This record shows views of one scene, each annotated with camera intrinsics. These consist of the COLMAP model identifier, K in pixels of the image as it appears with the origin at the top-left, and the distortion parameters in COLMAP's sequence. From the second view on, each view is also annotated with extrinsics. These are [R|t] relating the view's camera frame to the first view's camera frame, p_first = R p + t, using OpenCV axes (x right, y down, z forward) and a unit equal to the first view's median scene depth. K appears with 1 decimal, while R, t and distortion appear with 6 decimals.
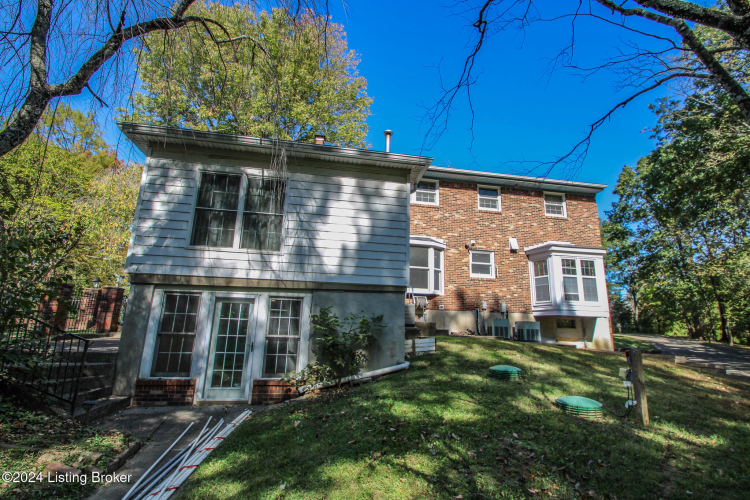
lens RADIAL K [[362.8, 0, 377.3], [0, 362.8, 247.4], [0, 0, 1]] dist [-0.027740, 0.000128]
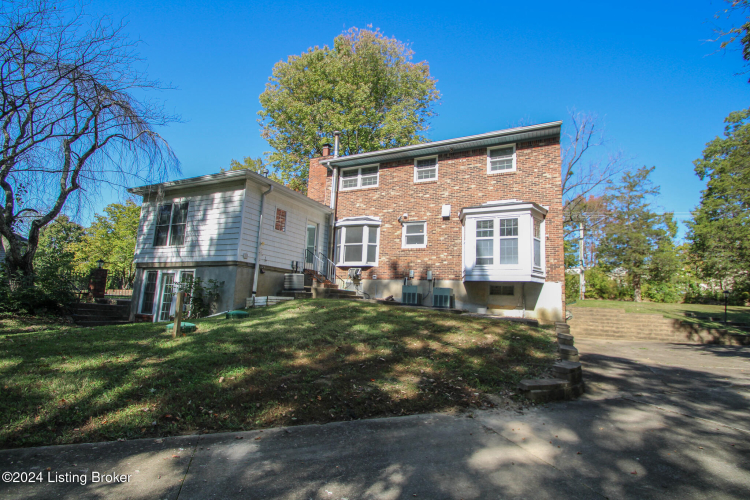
lens RADIAL K [[362.8, 0, 380.5], [0, 362.8, 251.7], [0, 0, 1]] dist [-0.027740, 0.000128]
pose [[0.804402, -0.078946, -0.588817, 0.868228], [0.112287, 0.993470, 0.020199, 0.065118], [0.583377, -0.082365, 0.808014, 0.094293]]
